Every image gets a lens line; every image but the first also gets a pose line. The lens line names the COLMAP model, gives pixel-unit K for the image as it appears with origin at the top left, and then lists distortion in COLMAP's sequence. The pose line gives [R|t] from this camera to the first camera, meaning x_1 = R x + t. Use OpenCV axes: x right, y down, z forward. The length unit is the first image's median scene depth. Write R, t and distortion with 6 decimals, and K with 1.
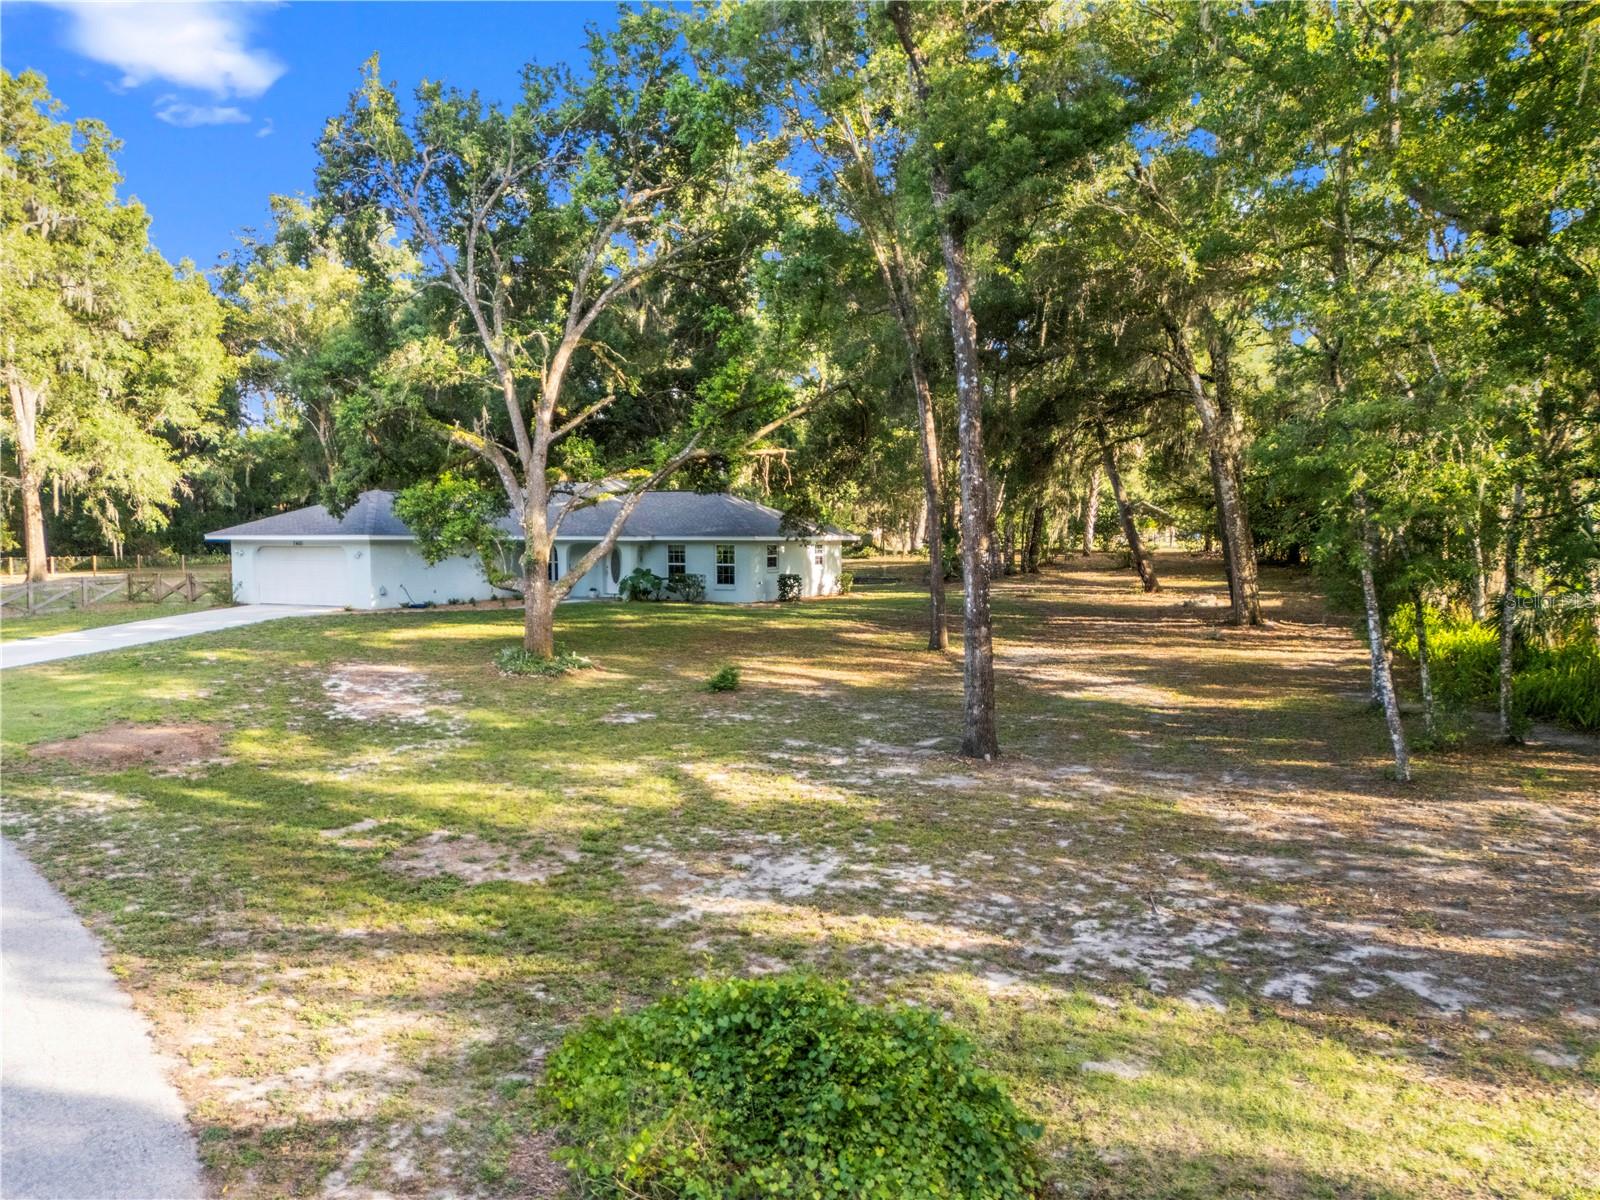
lens RADIAL K [[1174.7, 0, 808.5], [0, 1174.7, 604.6], [0, 0, 1]] dist [0.084259, -0.073934]
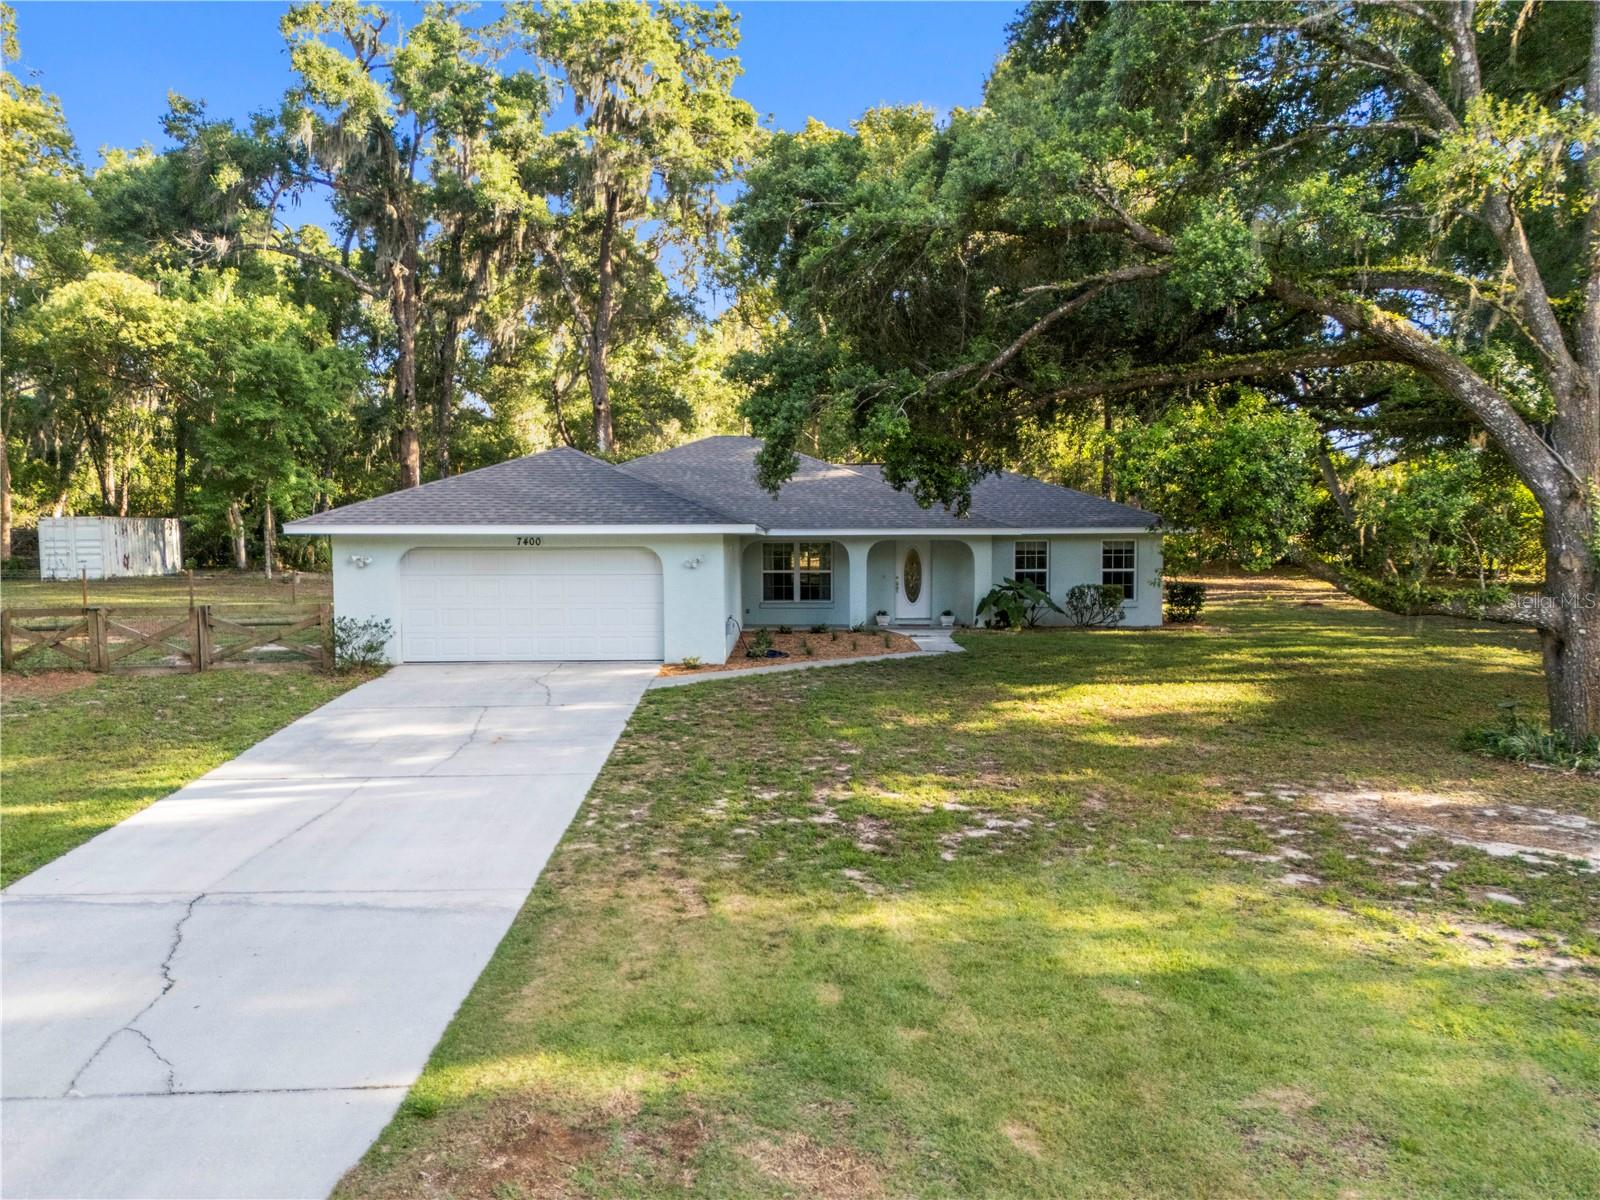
lens RADIAL K [[1174.7, 0, 803.5], [0, 1174.7, 599.8], [0, 0, 1]] dist [0.084259, -0.073934]
pose [[0.885761, -0.025593, 0.463435, -0.532166], [0.030448, 0.999532, -0.002996, -0.020252], [-0.463141, 0.016765, 0.886126, 0.475150]]
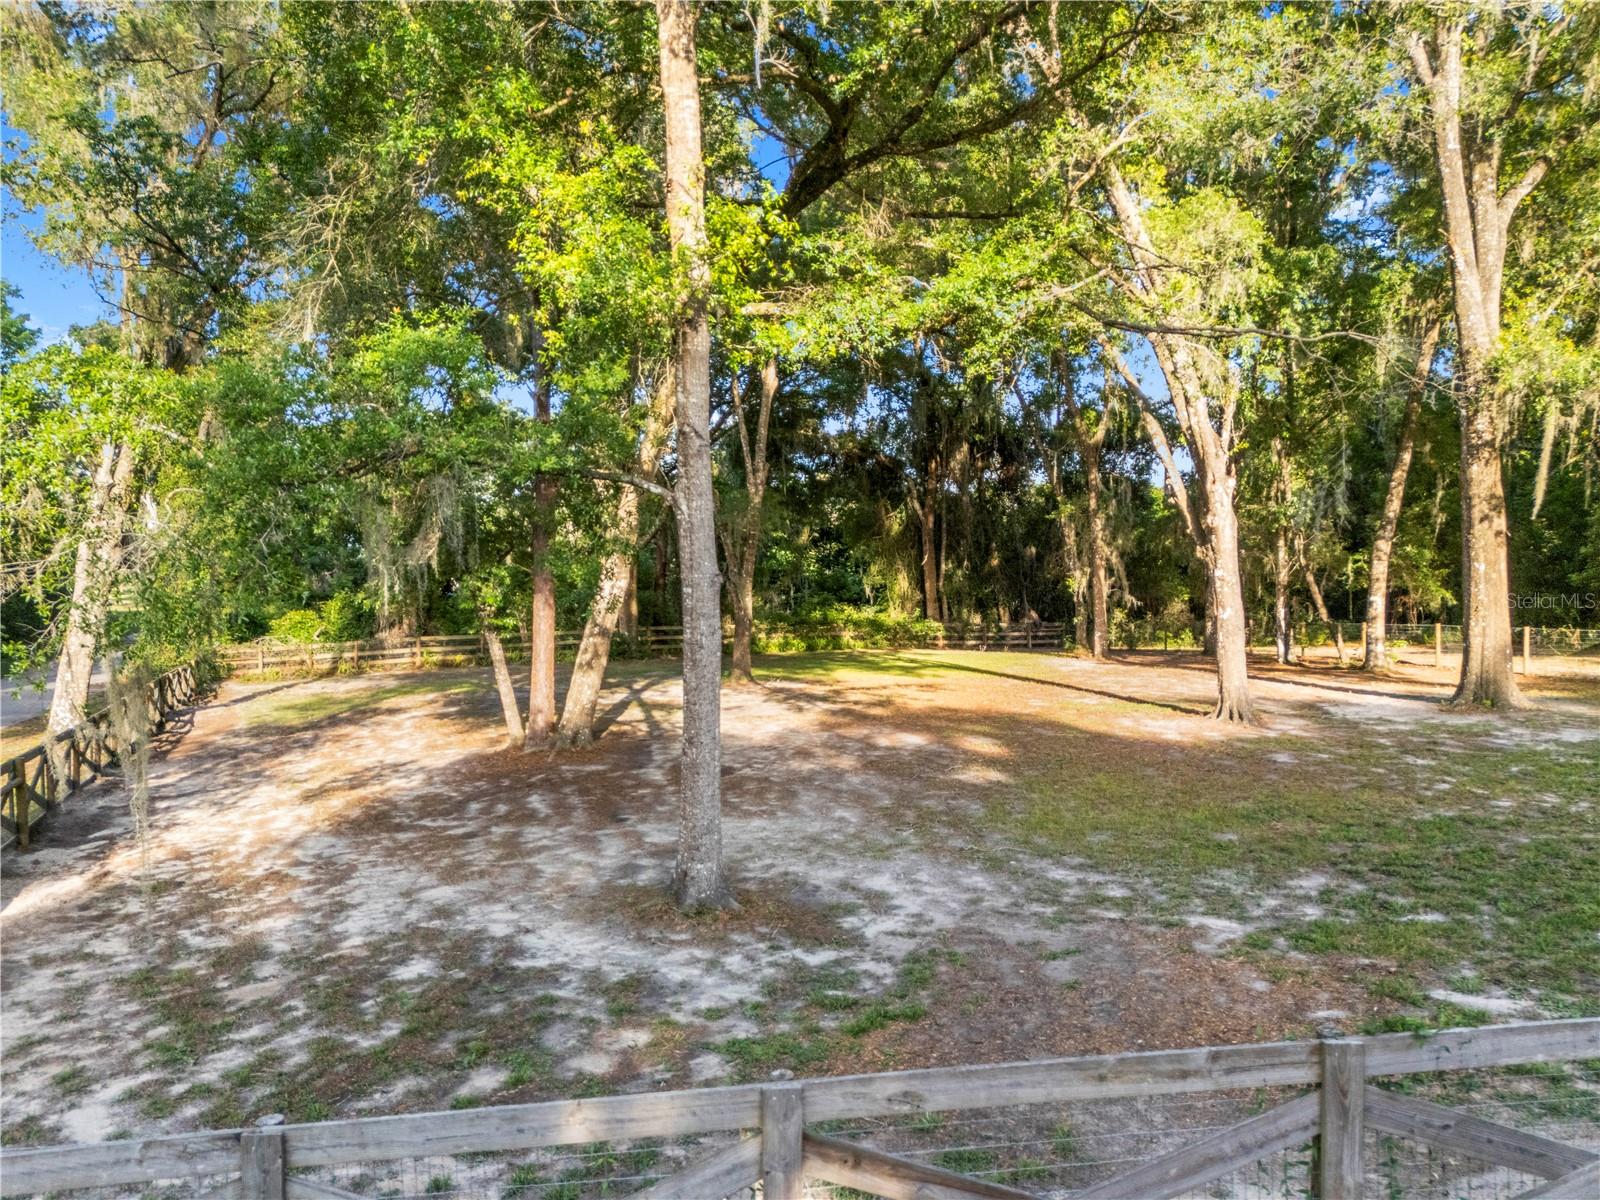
lens RADIAL K [[1174.7, 0, 797.8], [0, 1174.7, 599.4], [0, 0, 1]] dist [0.084259, -0.073934]
pose [[0.450623, 0.019485, -0.892502, -0.562960], [-0.053640, 0.998546, -0.005282, -0.051727], [0.891101, 0.050254, 0.451013, 0.885346]]
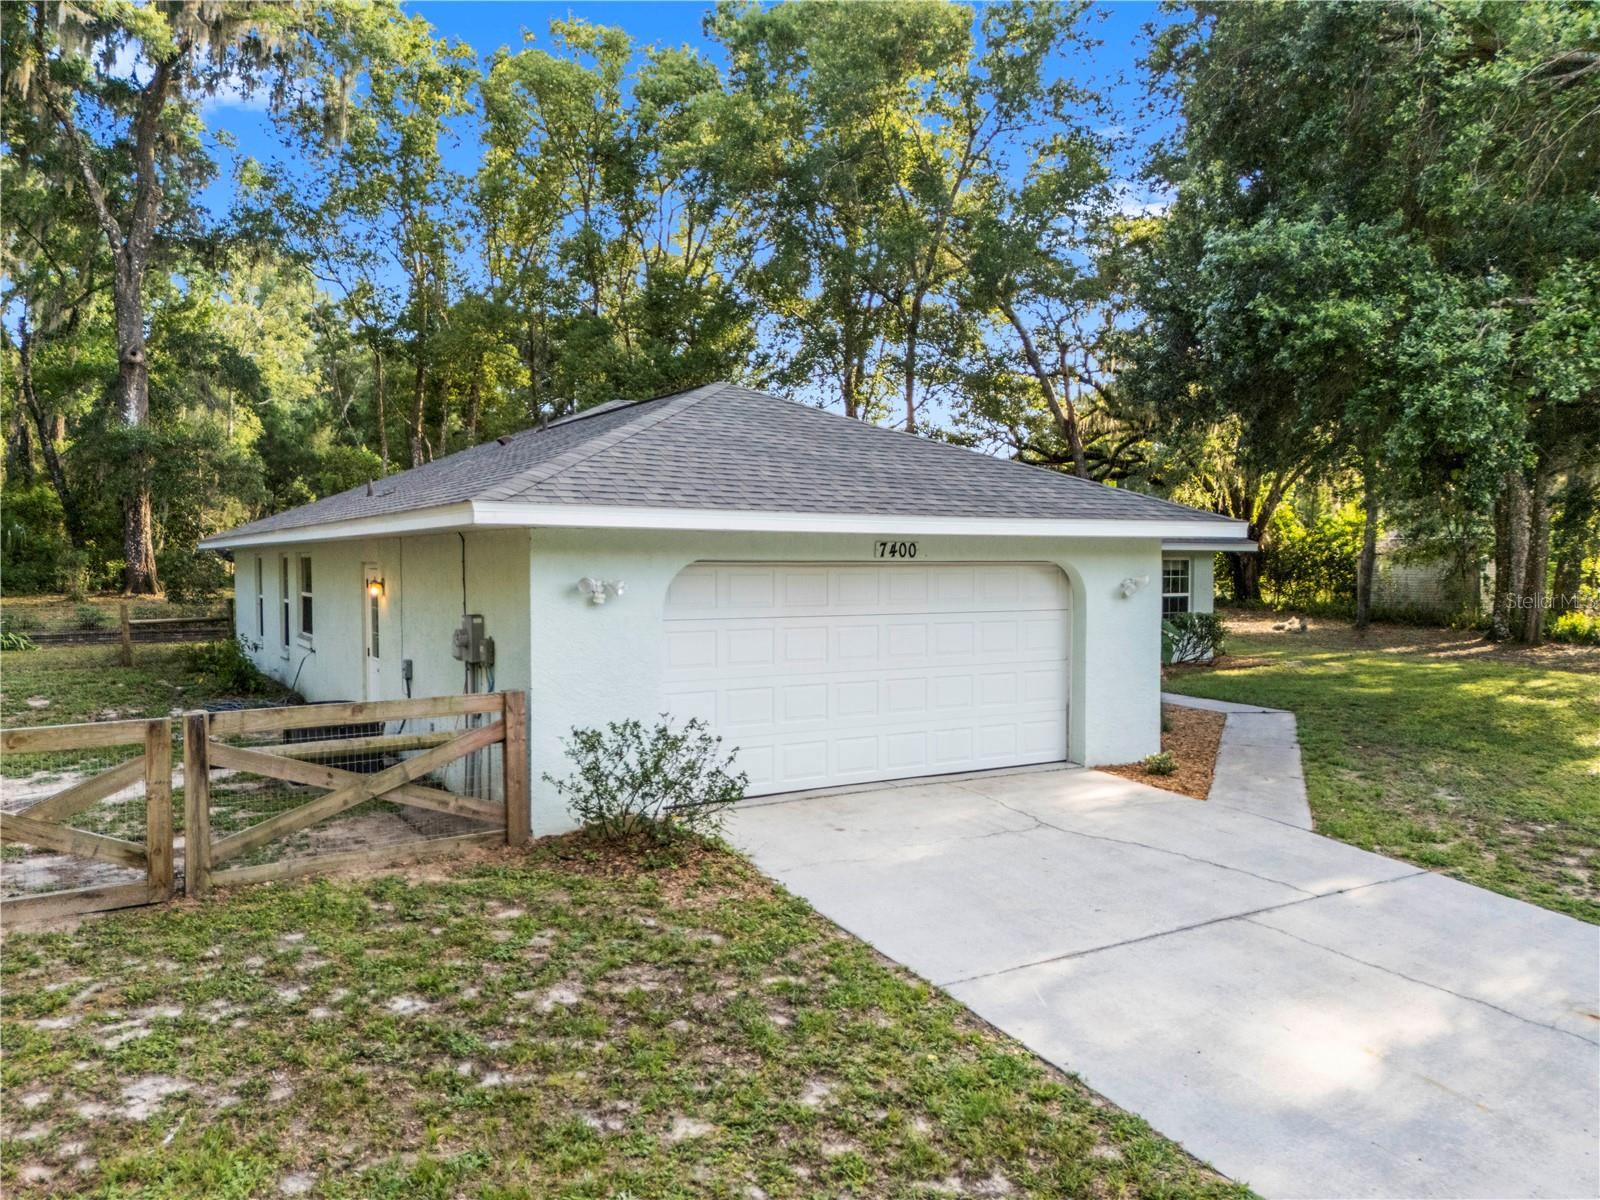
lens RADIAL K [[1174.7, 0, 803.1], [0, 1174.7, 600.3], [0, 0, 1]] dist [0.084259, -0.073934]
pose [[0.517047, -0.024882, 0.855595, -0.627851], [0.049902, 0.998754, -0.001111, -0.039091], [-0.854501, 0.043270, 0.517644, 0.843597]]
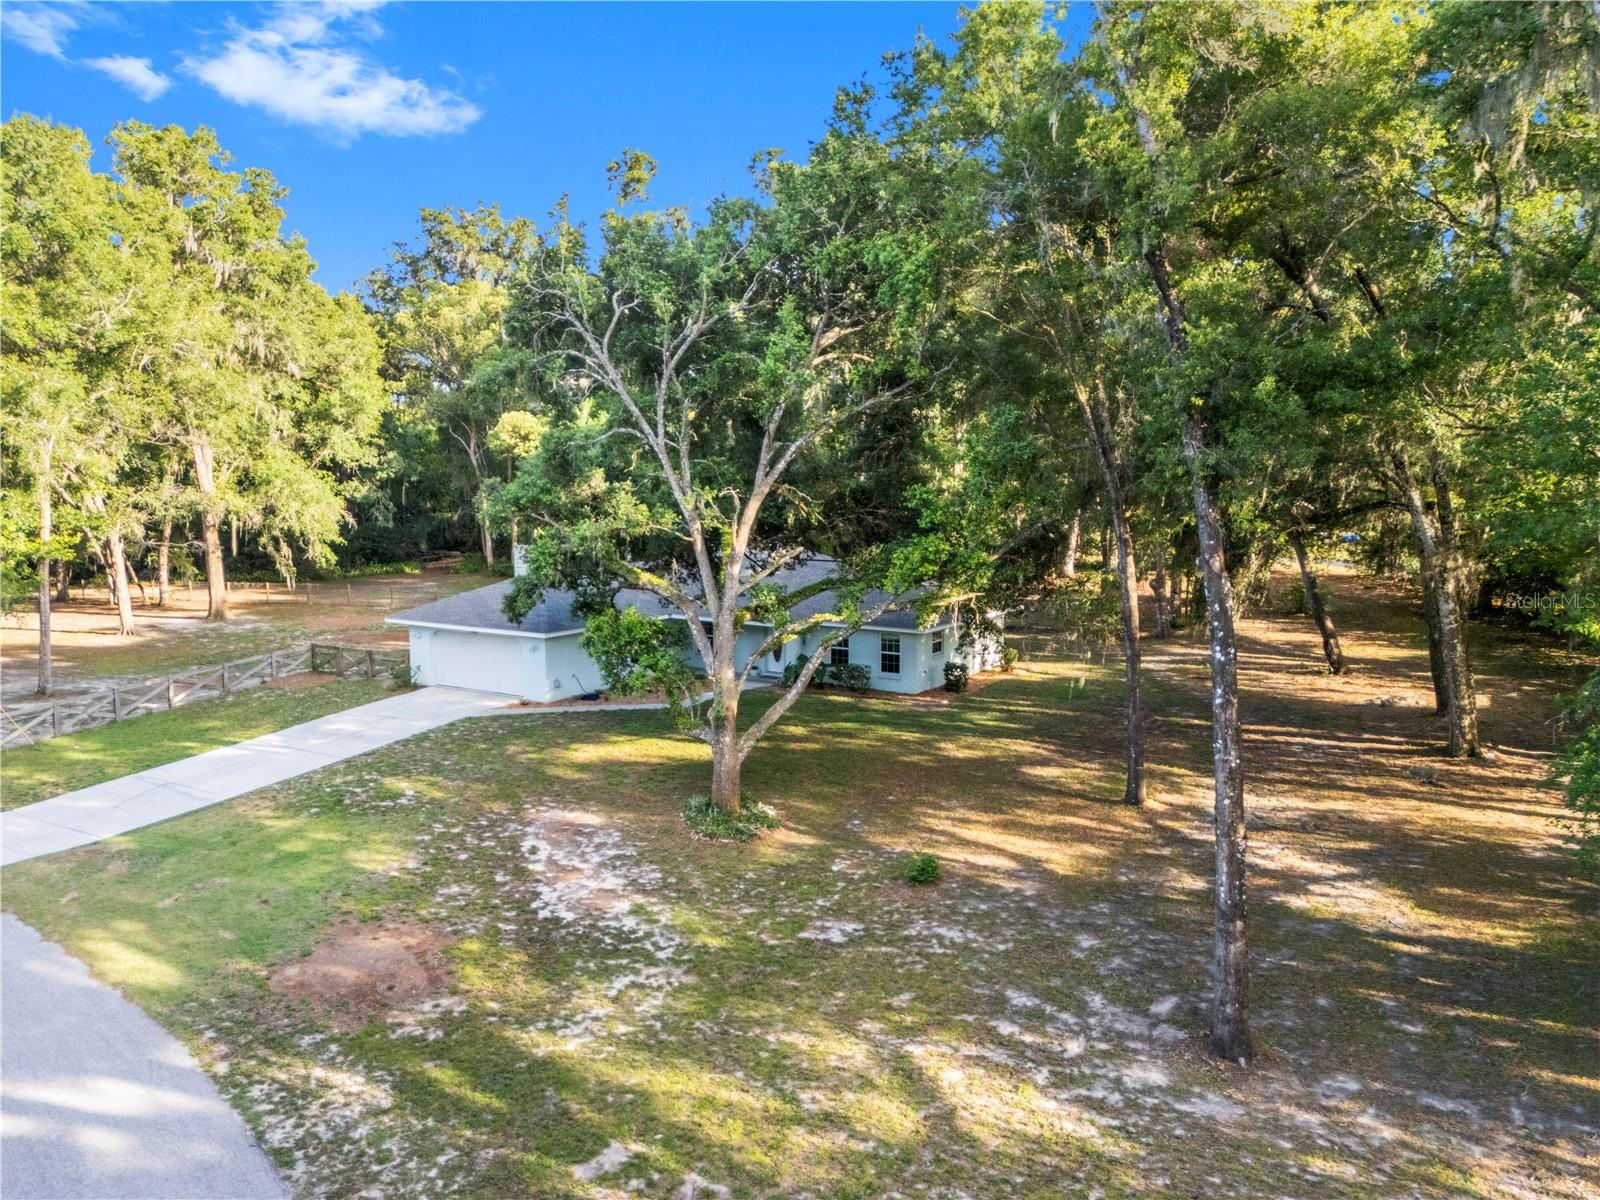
lens RADIAL K [[1174.7, 0, 808.7], [0, 1174.7, 603.3], [0, 0, 1]] dist [0.084259, -0.073934]
pose [[0.995674, 0.011155, -0.092245, -0.047963], [-0.006057, 0.998448, 0.055368, -0.127217], [0.092720, -0.054570, 0.994196, 0.020361]]
